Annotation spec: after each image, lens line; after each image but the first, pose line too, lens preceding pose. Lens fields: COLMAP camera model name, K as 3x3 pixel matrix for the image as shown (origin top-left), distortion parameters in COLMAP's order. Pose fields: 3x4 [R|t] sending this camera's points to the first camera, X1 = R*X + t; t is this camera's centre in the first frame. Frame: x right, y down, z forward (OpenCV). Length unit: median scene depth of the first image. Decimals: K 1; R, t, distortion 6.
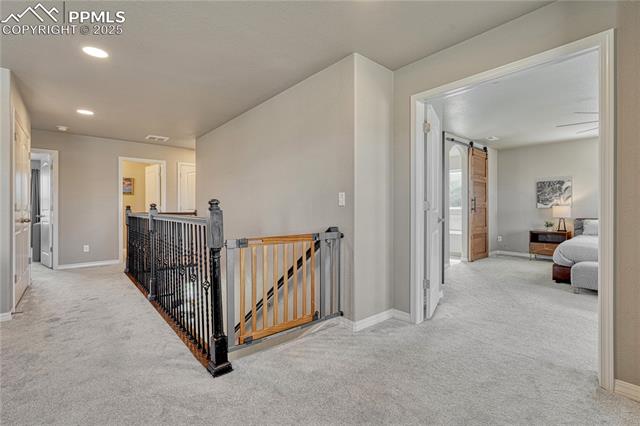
lens RADIAL K [[285.3, 0, 325.2], [0, 285.3, 209.1], [0, 0, 1]] dist [-0.002062, -0.000174]
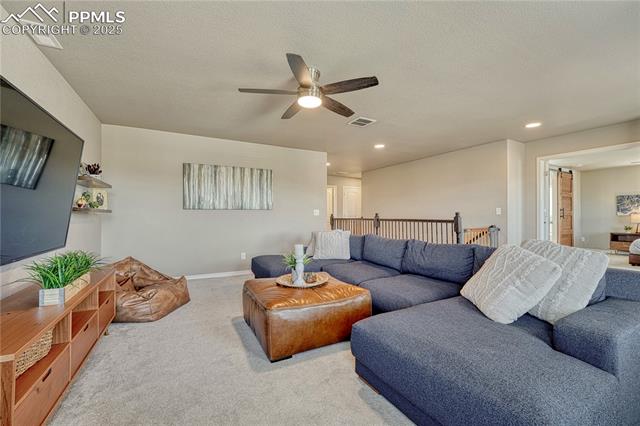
lens RADIAL K [[263.7, 0, 316.3], [0, 263.7, 214.1], [0, 0, 1]] dist [-0.008361, 0.000471]
pose [[0.976165, 0.001350, -0.217026, -0.369944], [-0.002508, 0.999984, -0.005060, -0.001322], [0.217016, 0.005484, 0.976153, -0.504226]]
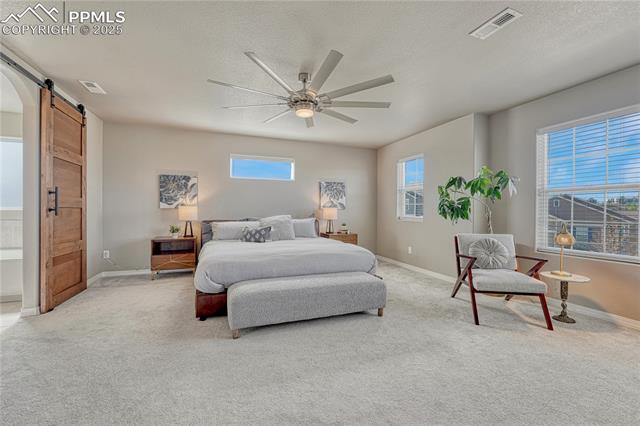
lens RADIAL K [[263.7, 0, 317.7], [0, 263.7, 209.9], [0, 0, 1]] dist [-0.008361, 0.000471]
pose [[0.334398, 0.003035, 0.942427, 0.228045], [-0.000453, 0.999995, -0.003059, 0.001780], [-0.942432, 0.000597, 0.334398, 0.378096]]
